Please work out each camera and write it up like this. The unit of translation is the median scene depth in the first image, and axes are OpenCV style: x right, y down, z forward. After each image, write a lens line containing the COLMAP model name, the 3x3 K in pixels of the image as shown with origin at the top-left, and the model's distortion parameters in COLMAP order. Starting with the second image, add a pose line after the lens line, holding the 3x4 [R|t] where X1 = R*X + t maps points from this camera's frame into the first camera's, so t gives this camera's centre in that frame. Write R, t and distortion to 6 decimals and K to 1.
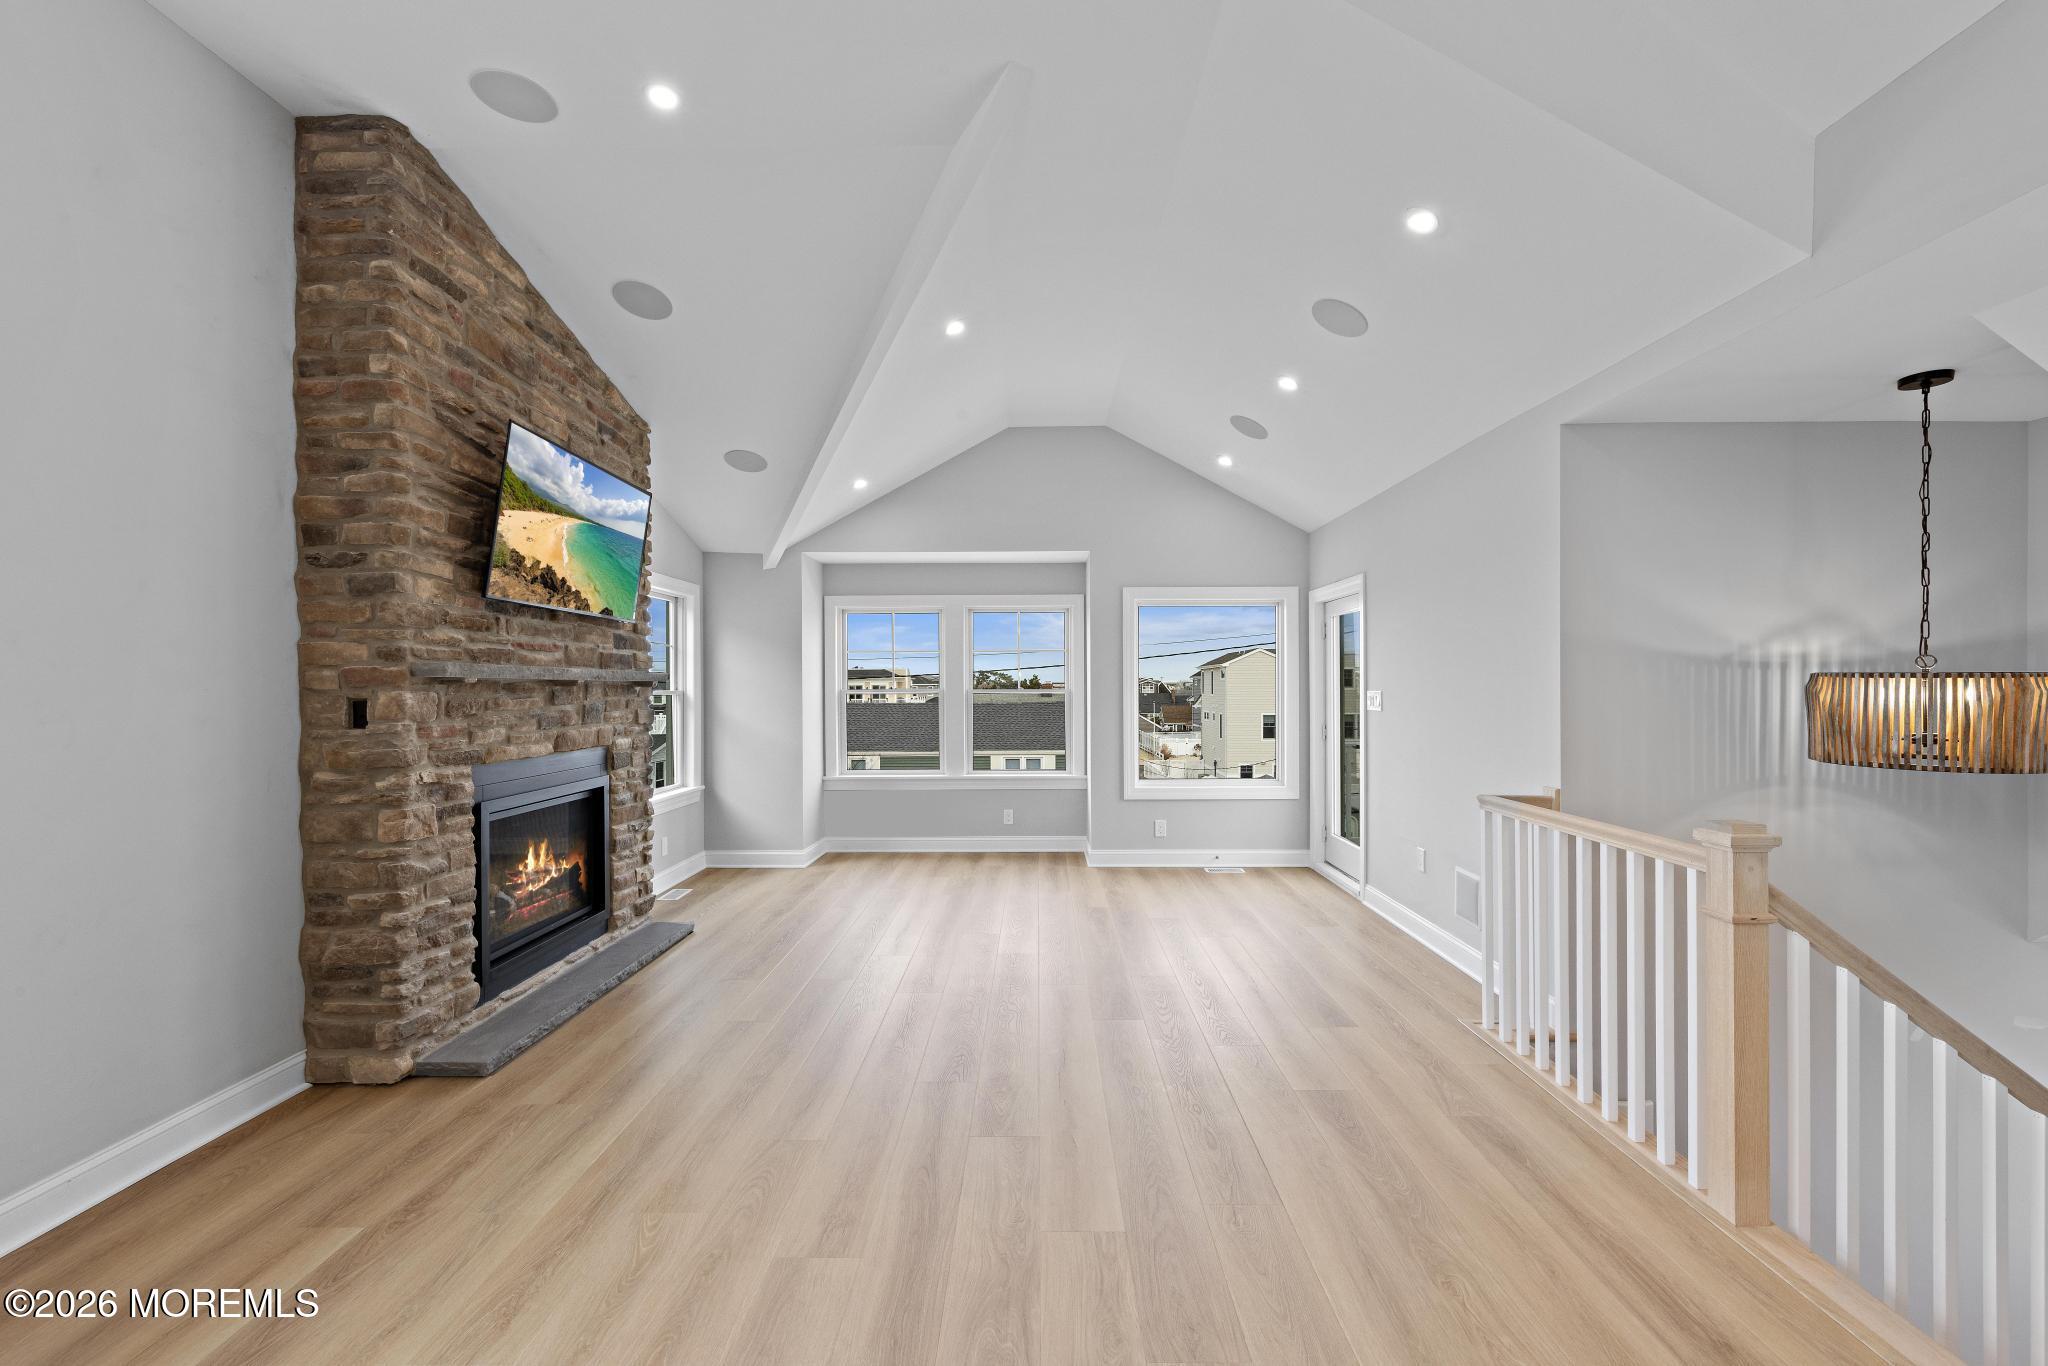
lens RADIAL K [[841.4, 0, 1032.6], [0, 841.4, 690.0], [0, 0, 1]] dist [0.002063, -0.000005]
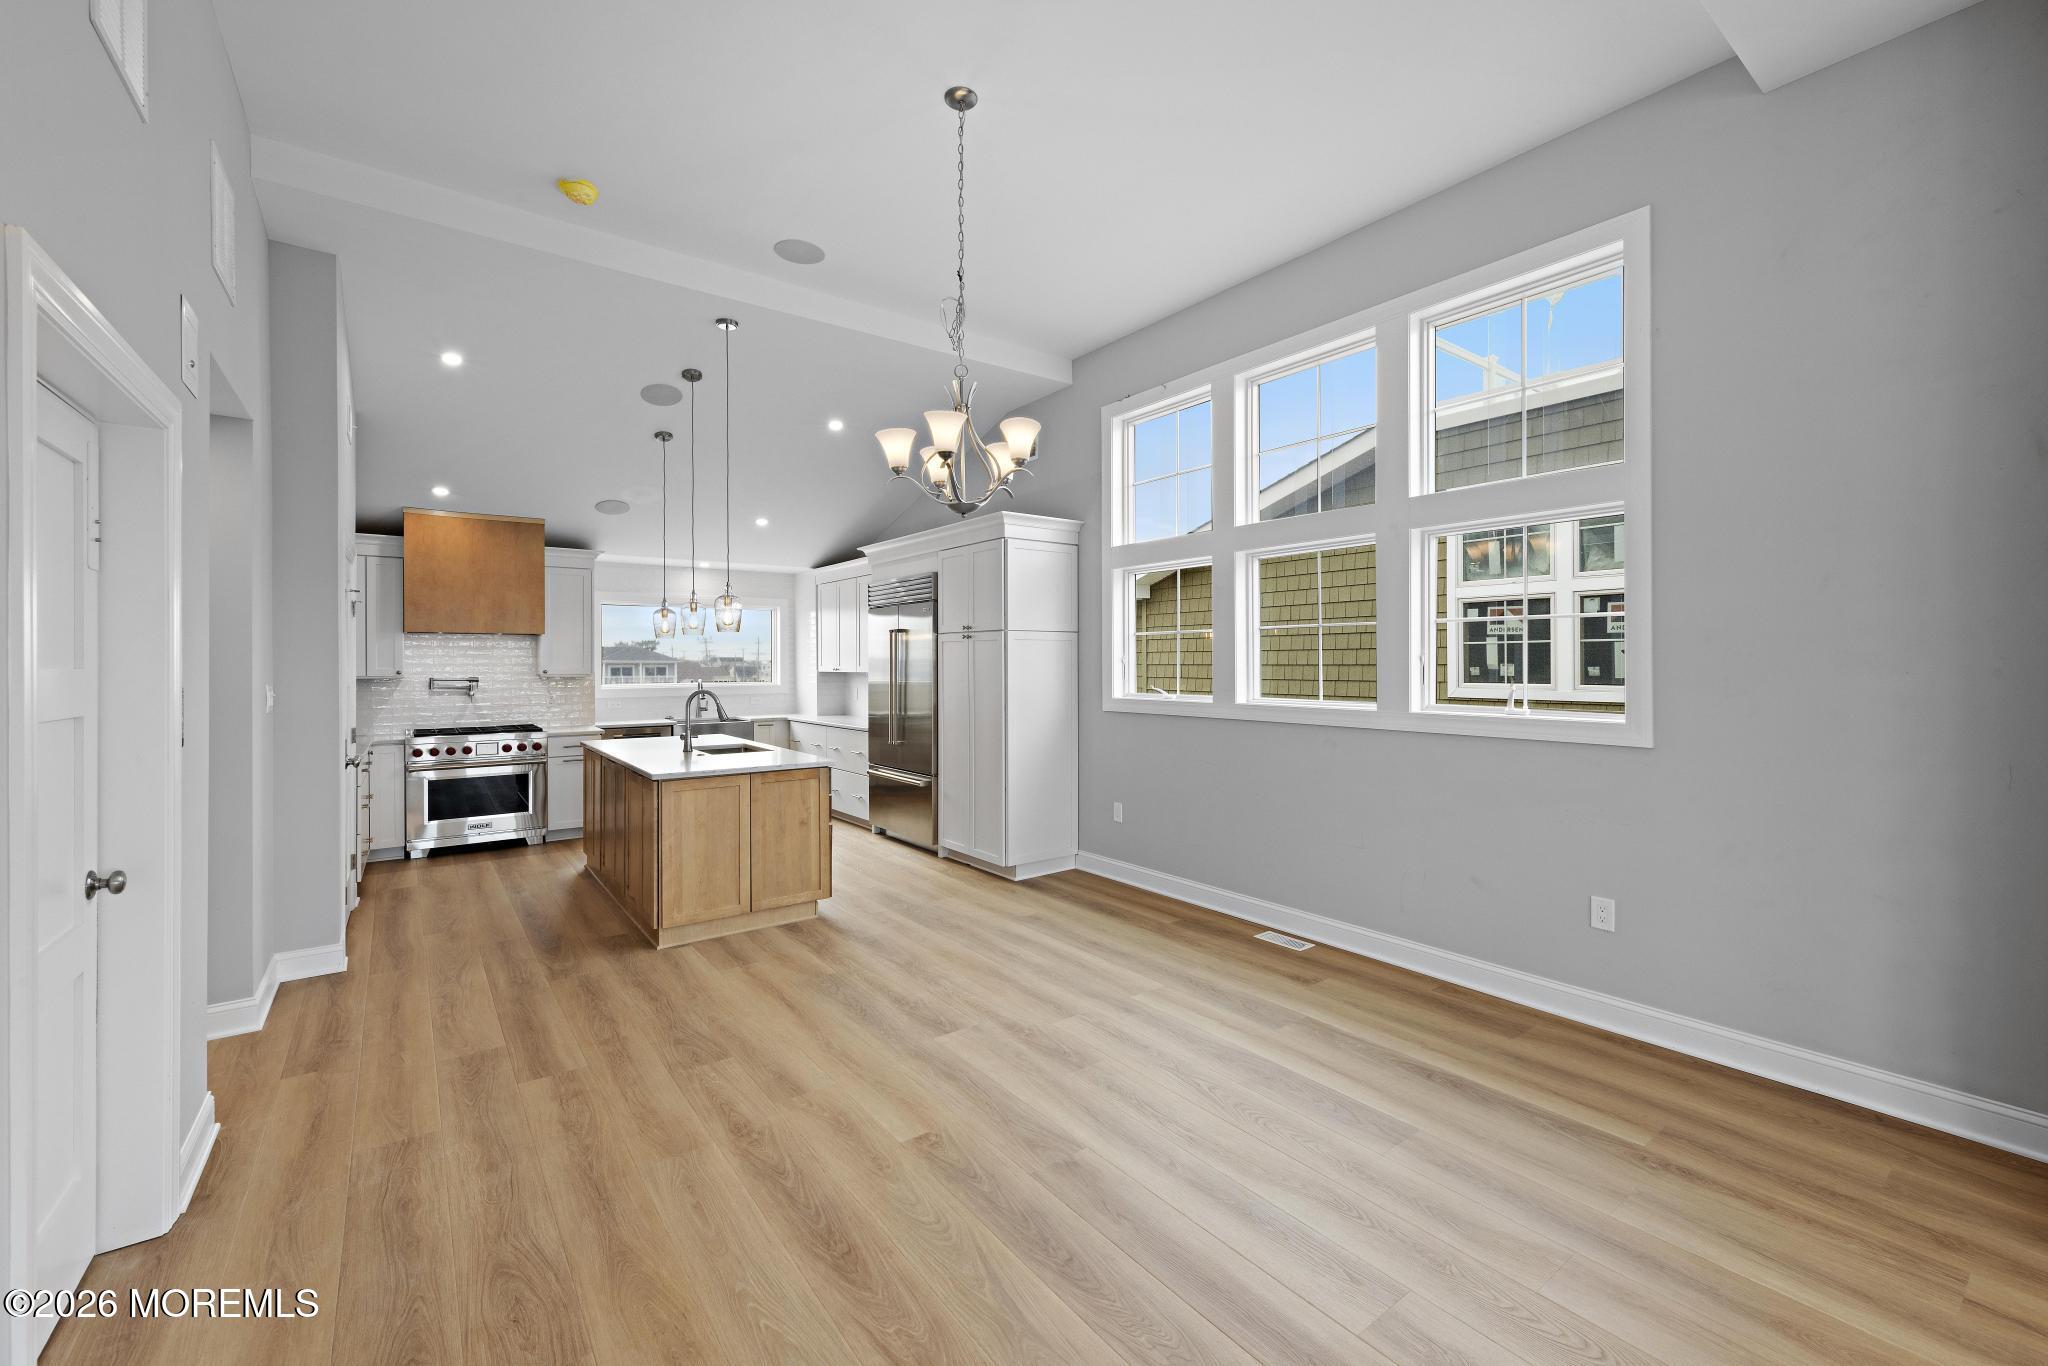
lens RADIAL K [[841.4, 0, 1030.2], [0, 841.4, 665.3], [0, 0, 1]] dist [0.002063, -0.000005]
pose [[-0.798728, 0.007904, -0.601641, 0.343871], [0.004448, 0.999964, 0.007232, -0.016177], [0.601676, 0.003100, -0.798734, 0.873478]]
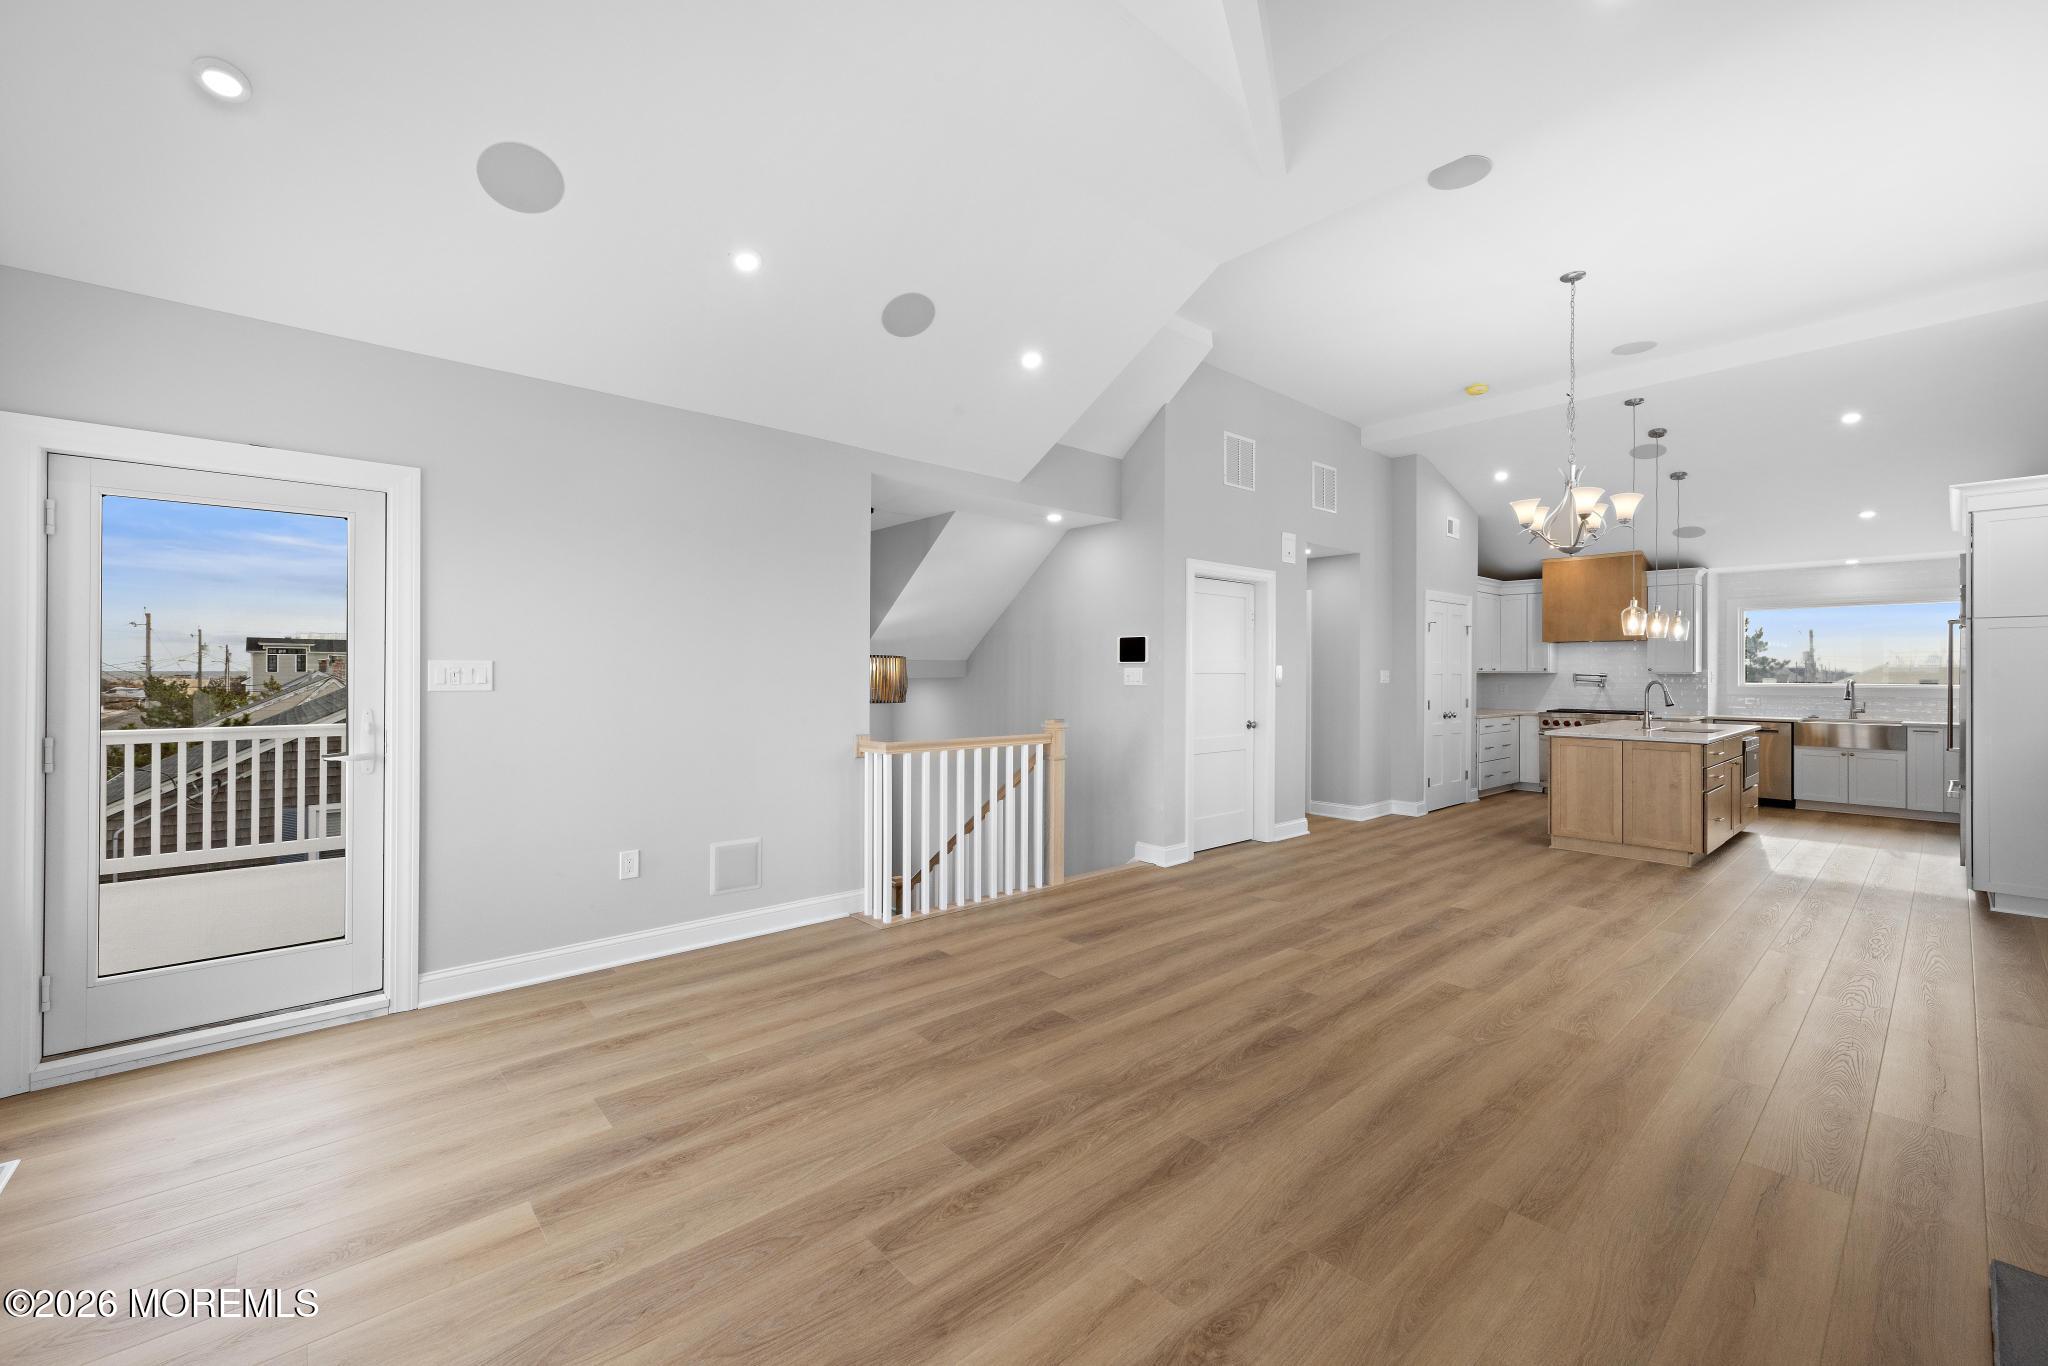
lens RADIAL K [[824.3, 0, 1026.9], [0, 824.3, 677.0], [0, 0, 1]] dist [0.001168, 0.000037]
pose [[-0.668974, -0.003129, 0.743280, -0.531898], [0.000683, 0.999988, 0.004824, 0.017893], [-0.743286, 0.003735, -0.668964, 1.637948]]
